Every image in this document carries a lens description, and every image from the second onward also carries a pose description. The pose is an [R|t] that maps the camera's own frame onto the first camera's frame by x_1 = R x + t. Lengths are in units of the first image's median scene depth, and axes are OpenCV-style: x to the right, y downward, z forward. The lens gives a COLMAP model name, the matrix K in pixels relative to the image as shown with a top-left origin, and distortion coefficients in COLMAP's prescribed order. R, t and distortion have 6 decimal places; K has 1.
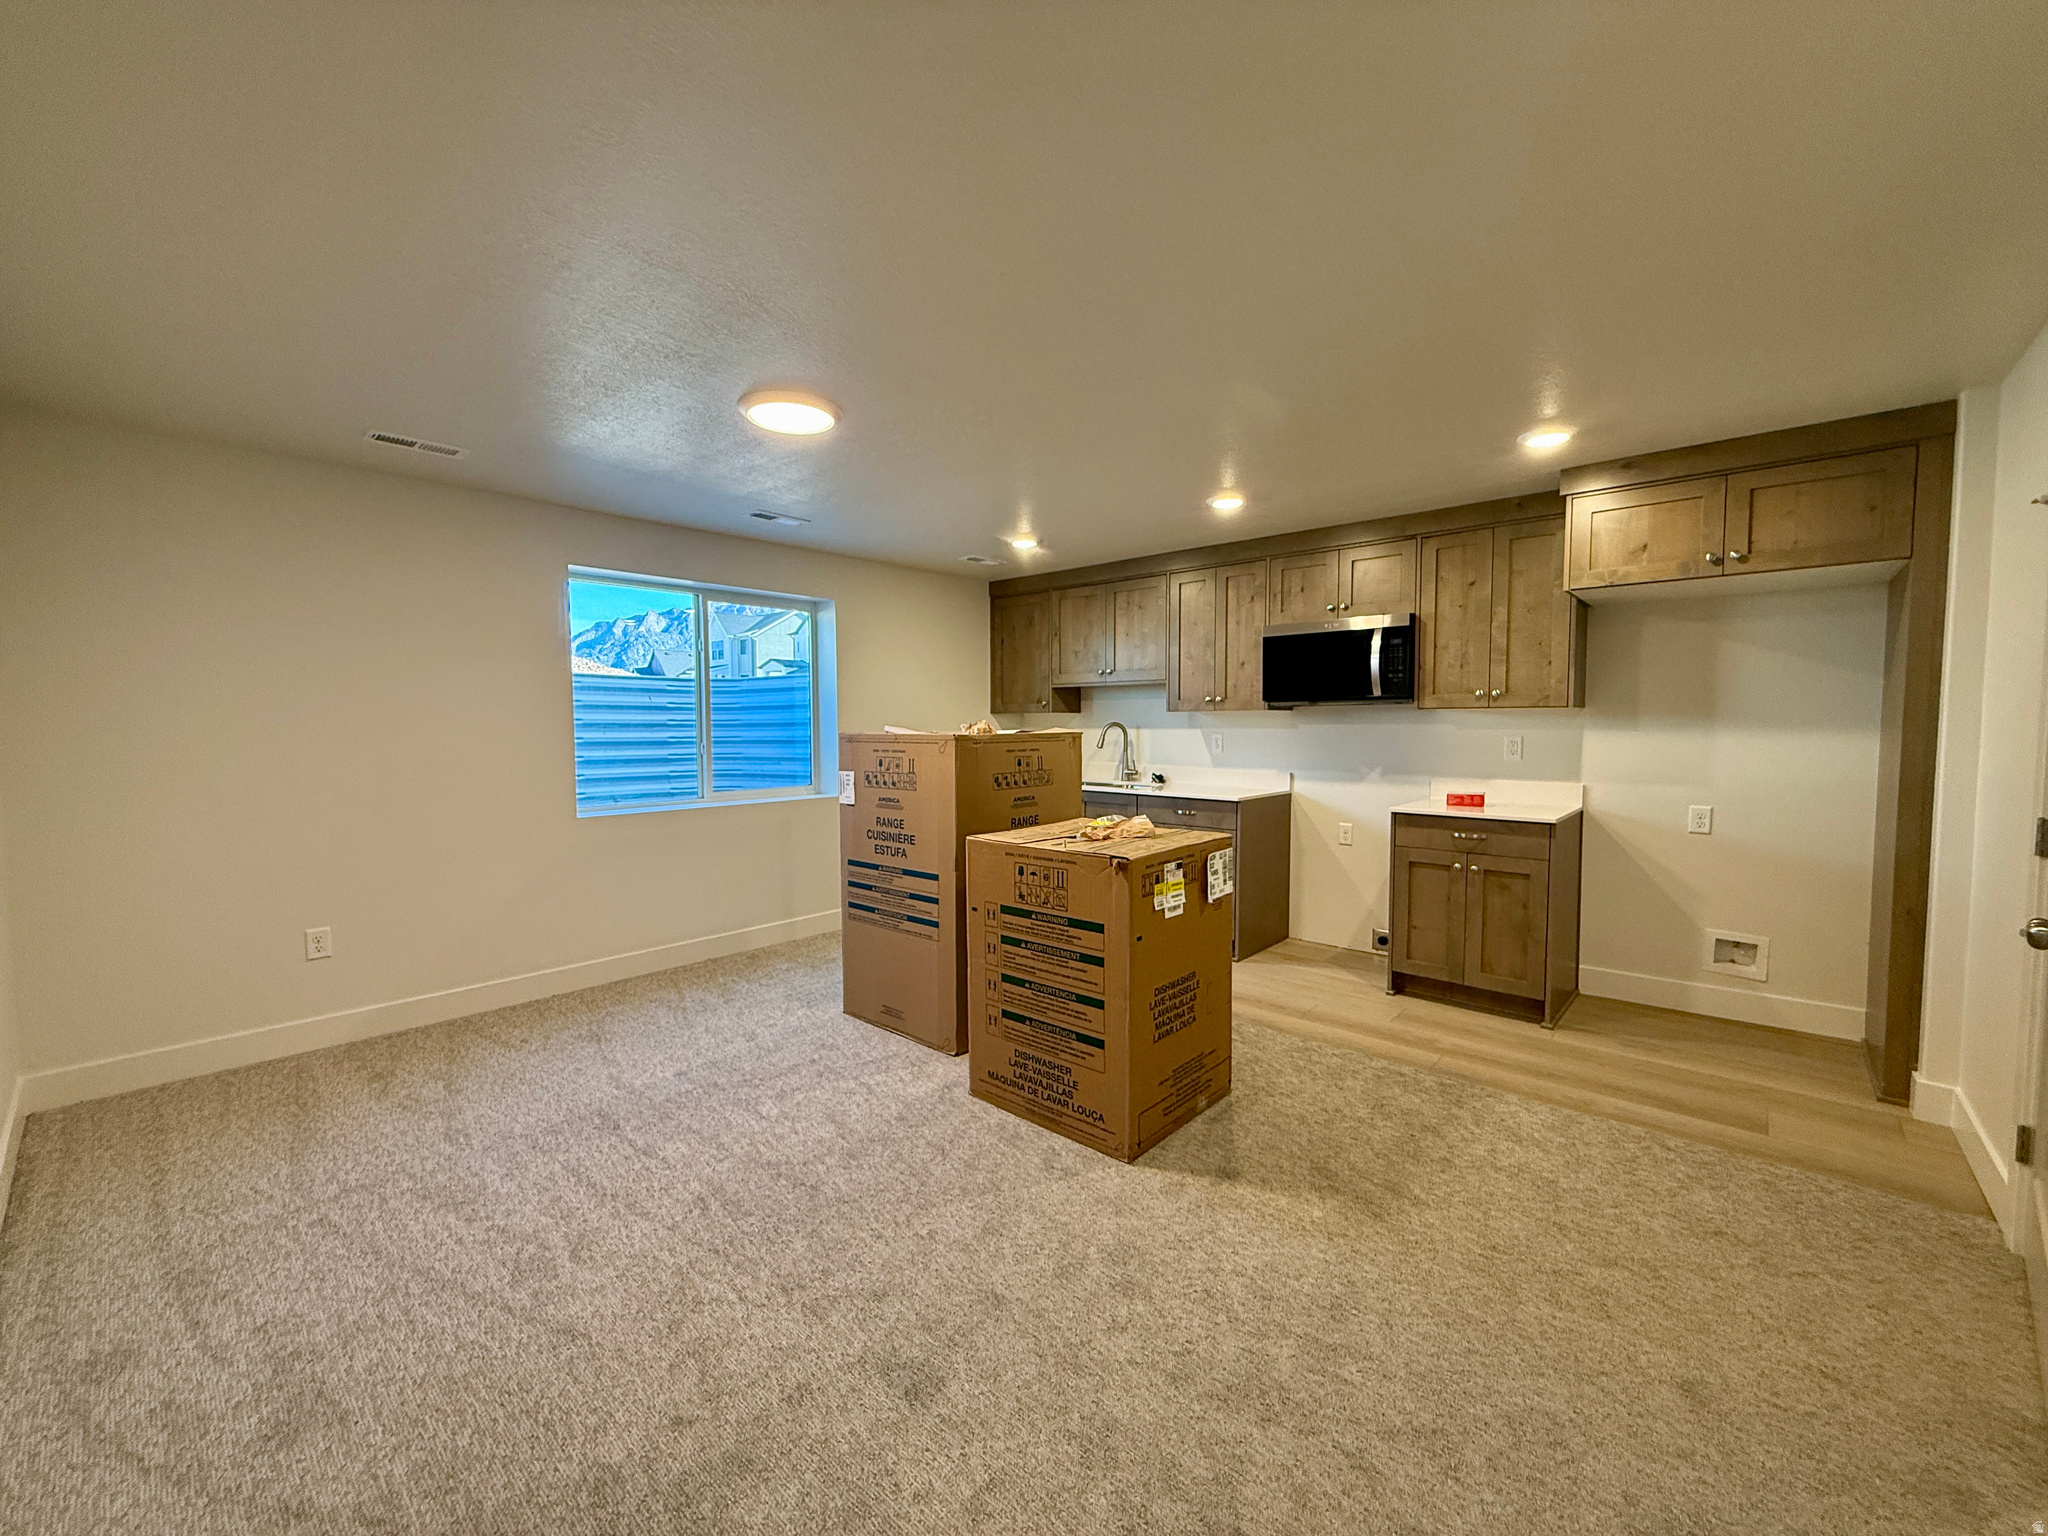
lens RADIAL K [[816.6, 0, 1024.0], [0, 816.6, 768.0], [0, 0, 1]] dist [0.002049, -0.000261]
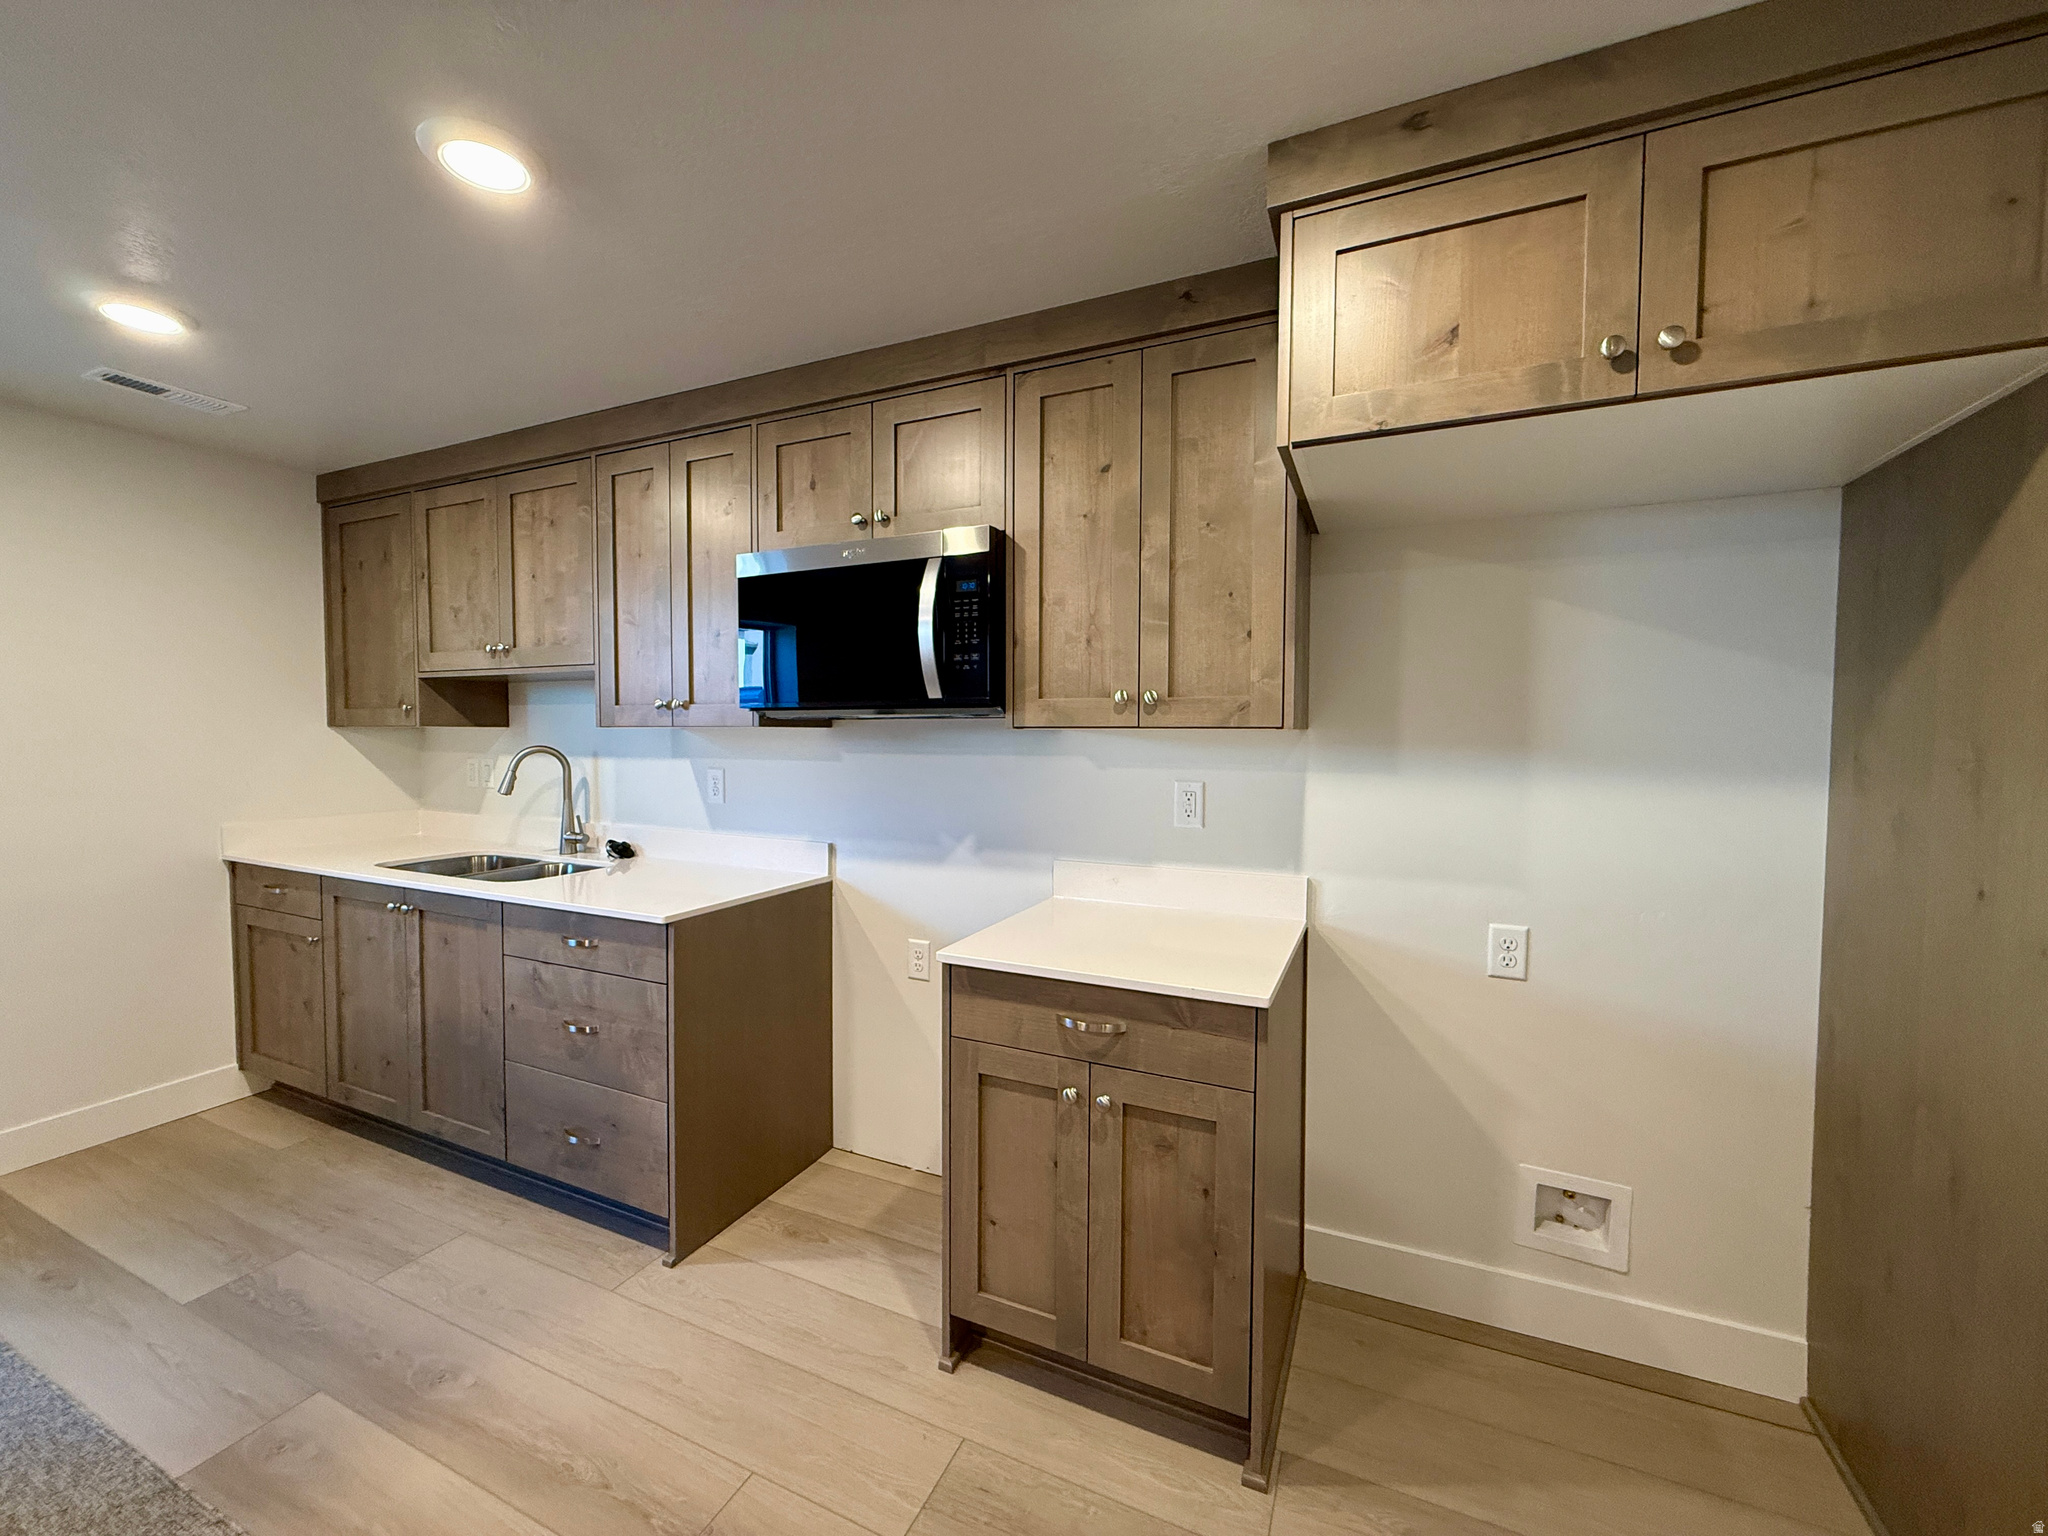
lens RADIAL K [[816.6, 0, 1024.0], [0, 816.6, 768.0], [0, 0, 1]] dist [0.002049, -0.000261]
pose [[0.951768, -0.003300, 0.306800, 0.358772], [0.008762, 0.999827, -0.016426, -0.042805], [-0.306693, 0.018322, 0.951632, 0.567396]]
